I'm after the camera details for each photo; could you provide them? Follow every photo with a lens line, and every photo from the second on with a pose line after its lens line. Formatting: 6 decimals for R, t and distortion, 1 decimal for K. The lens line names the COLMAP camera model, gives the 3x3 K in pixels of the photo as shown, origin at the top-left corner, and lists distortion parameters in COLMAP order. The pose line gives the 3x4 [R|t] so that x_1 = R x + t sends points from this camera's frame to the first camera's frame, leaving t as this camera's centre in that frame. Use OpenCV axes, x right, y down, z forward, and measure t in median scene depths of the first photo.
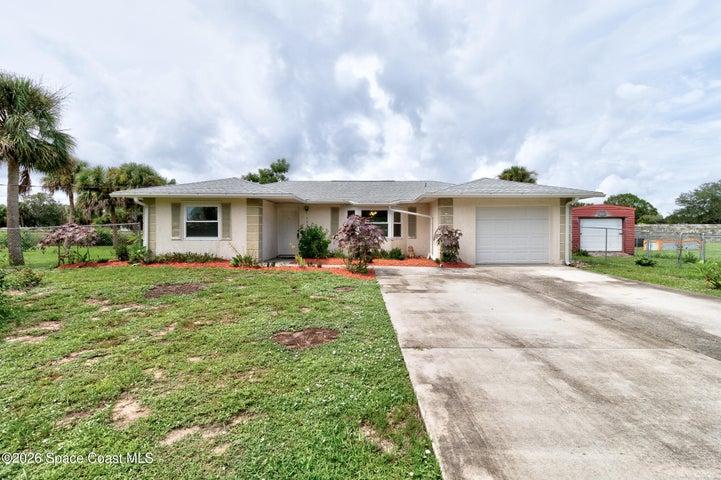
lens RADIAL K [[339.9, 0, 363.3], [0, 339.9, 236.5], [0, 0, 1]] dist [-0.000045, 0.000658]
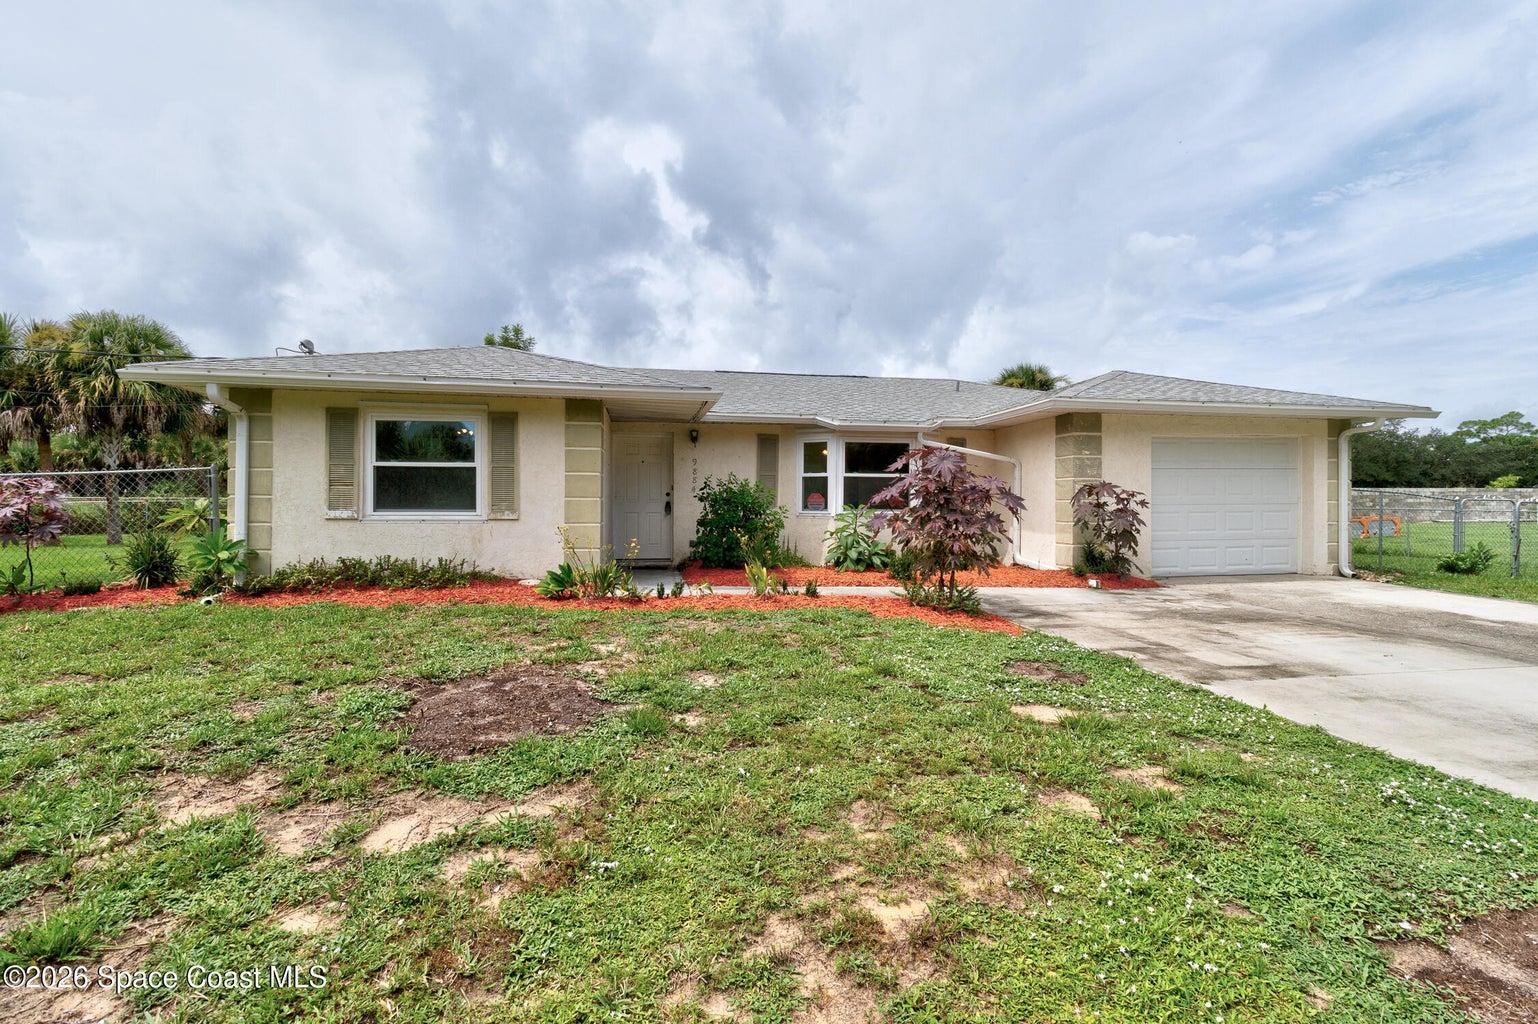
lens RADIAL K [[716.0, 0, 773.8], [0, 716.0, 512.2], [0, 0, 1]] dist [-0.000543, 0.000056]
pose [[0.982515, -0.000549, 0.186182, -0.087671], [0.000840, 0.999999, -0.001483, 0.001308], [-0.186180, 0.001614, 0.982514, 0.079739]]
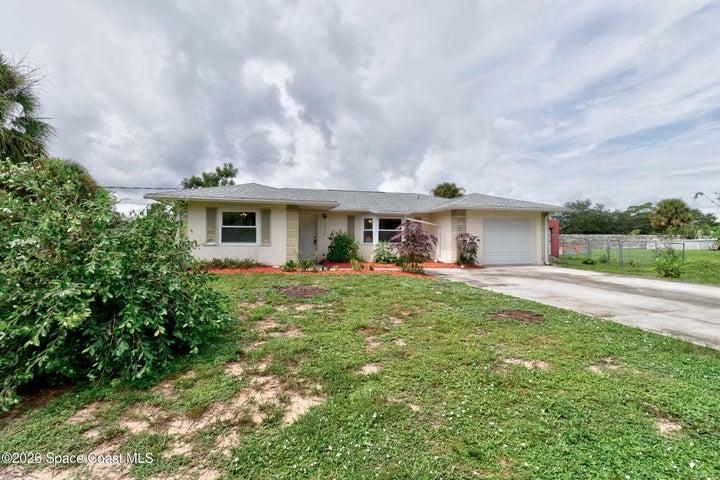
lens RADIAL K [[337.4, 0, 362.8], [0, 337.4, 236.0], [0, 0, 1]] dist [0.001493, 0.000047]
pose [[0.963507, 0.006127, 0.267611, -0.127689], [0.001373, 0.999612, -0.027827, 0.003209], [-0.267678, 0.027179, 0.963125, -0.009923]]
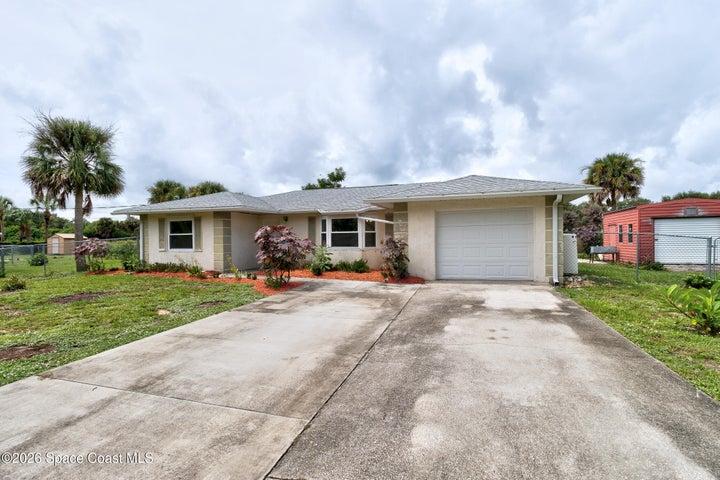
lens RADIAL K [[347.4, 0, 358.3], [0, 347.4, 243.9], [0, 0, 1]] dist [0.004322, 0.000581]
pose [[0.949020, -0.008406, -0.315104, 0.136967], [0.009710, 0.999950, 0.002569, -0.003713], [0.315067, -0.005497, 0.949054, 0.038060]]
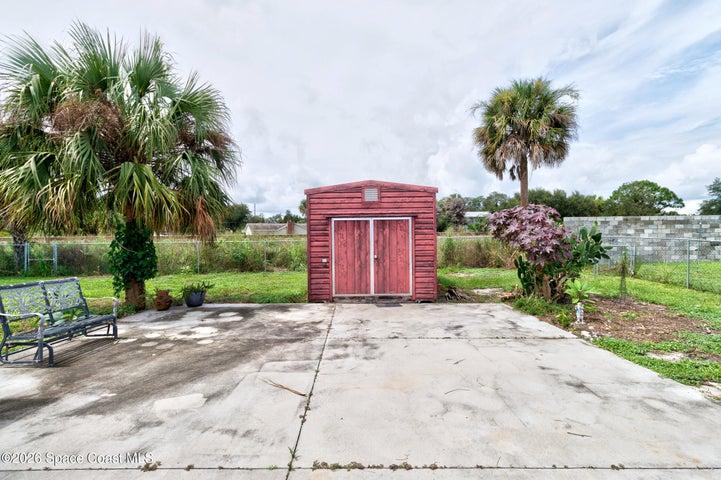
lens RADIAL K [[339.9, 0, 363.3], [0, 339.9, 236.5], [0, 0, 1]] dist [-0.000045, 0.000658]
pose [[0.998739, -0.011363, 0.048893, 0.227453], [0.011381, 0.999935, -0.000097, -0.014234], [-0.048889, 0.000653, 0.998804, 0.604868]]
